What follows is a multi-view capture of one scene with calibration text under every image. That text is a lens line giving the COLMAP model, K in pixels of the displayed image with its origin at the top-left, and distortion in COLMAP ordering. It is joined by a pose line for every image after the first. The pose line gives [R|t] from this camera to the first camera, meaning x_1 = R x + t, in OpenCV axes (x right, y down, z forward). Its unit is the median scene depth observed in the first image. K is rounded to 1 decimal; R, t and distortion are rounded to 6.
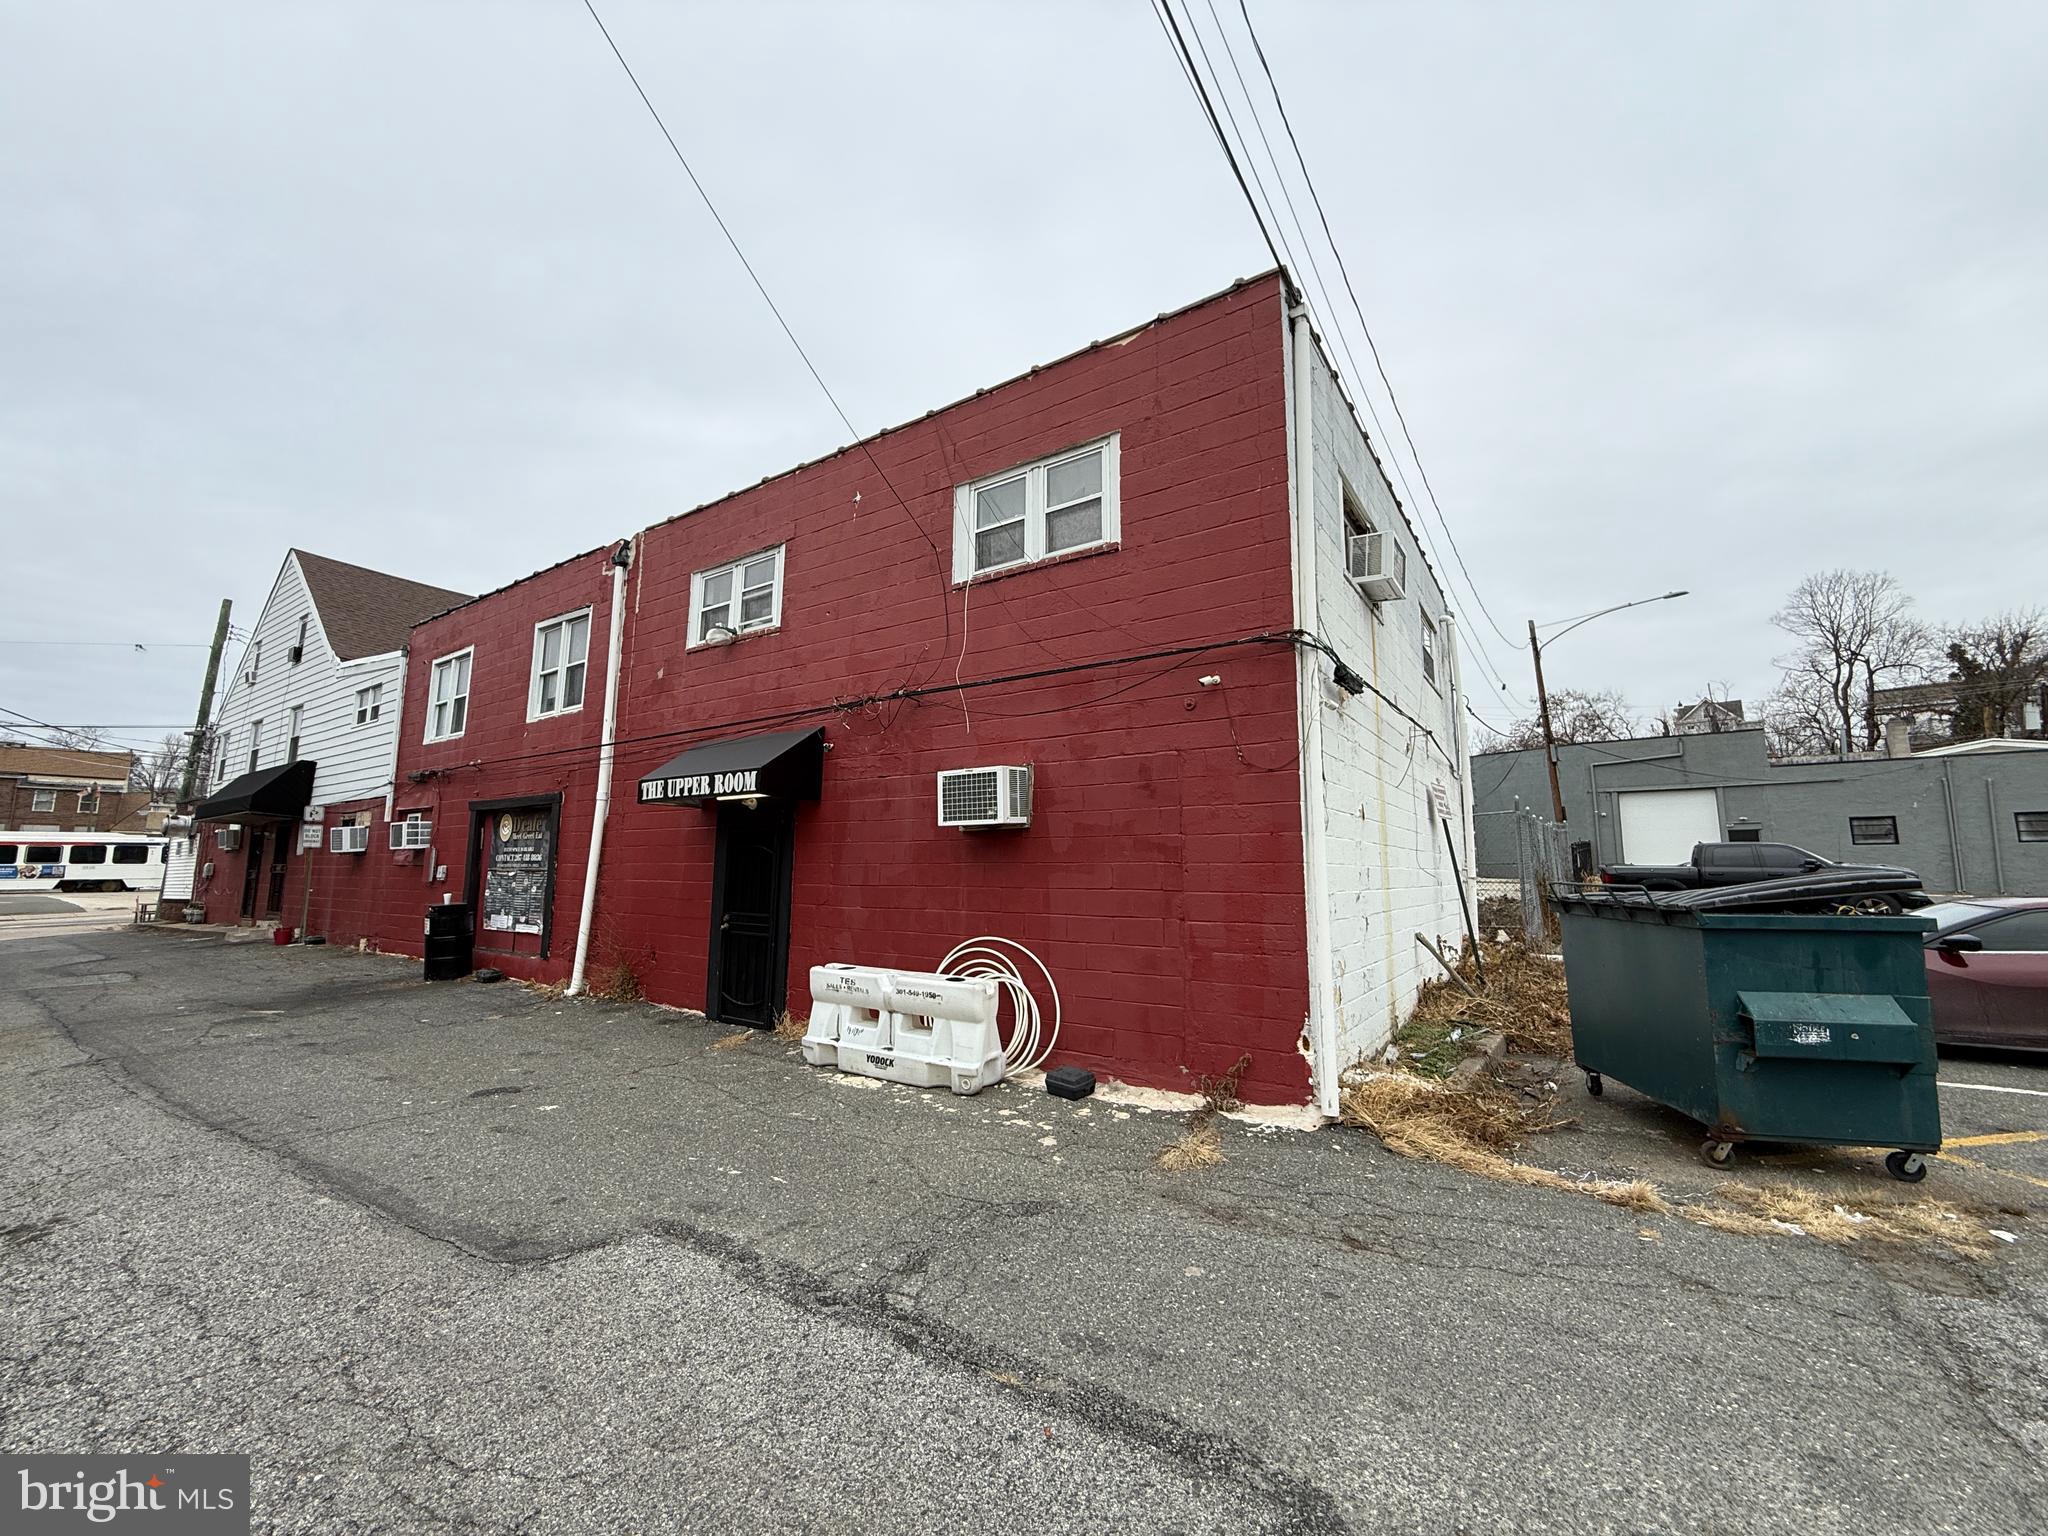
lens RADIAL K [[809.0, 0, 1009.3], [0, 809.0, 768.9], [0, 0, 1]] dist [-0.003114, 0.000931]
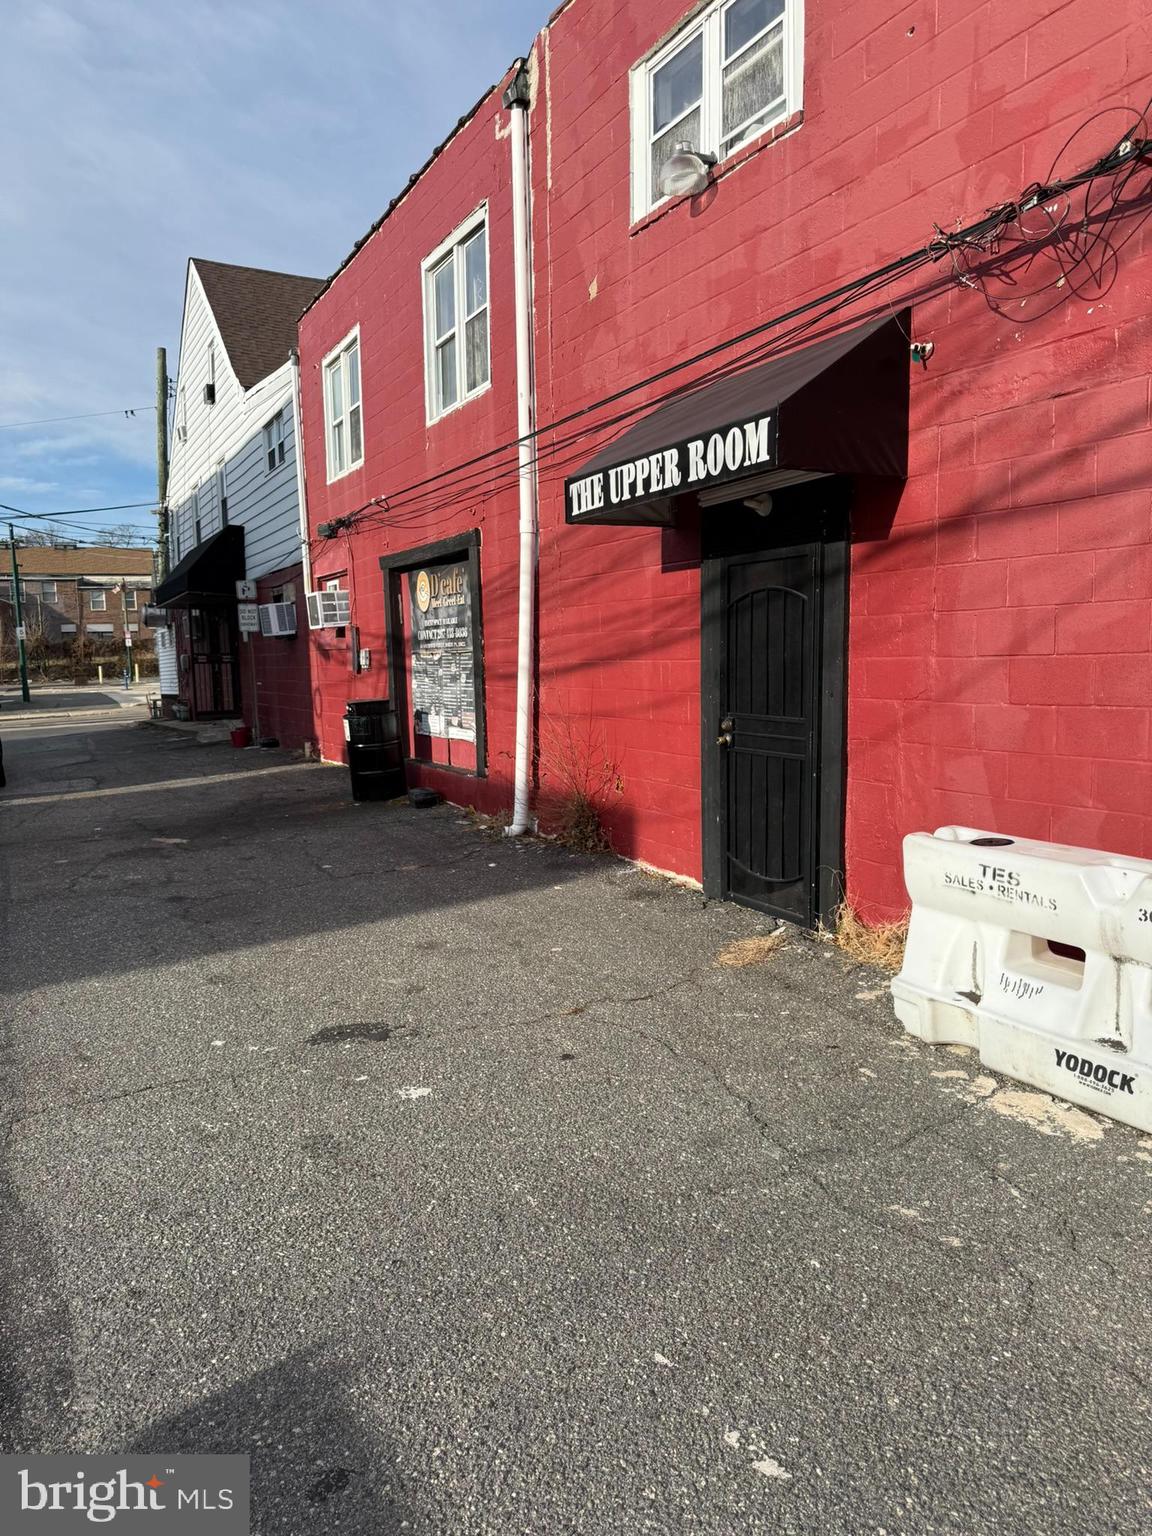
lens RADIAL K [[1059.2, 0, 617.2], [0, 1059.2, 761.1], [0, 0, 1]] dist [0.070775, -0.069206]
pose [[0.902769, 0.018341, -0.429734, -0.100655], [0.080170, 0.974408, 0.210006, 0.048669], [0.422588, -0.224038, 0.878195, 0.308744]]
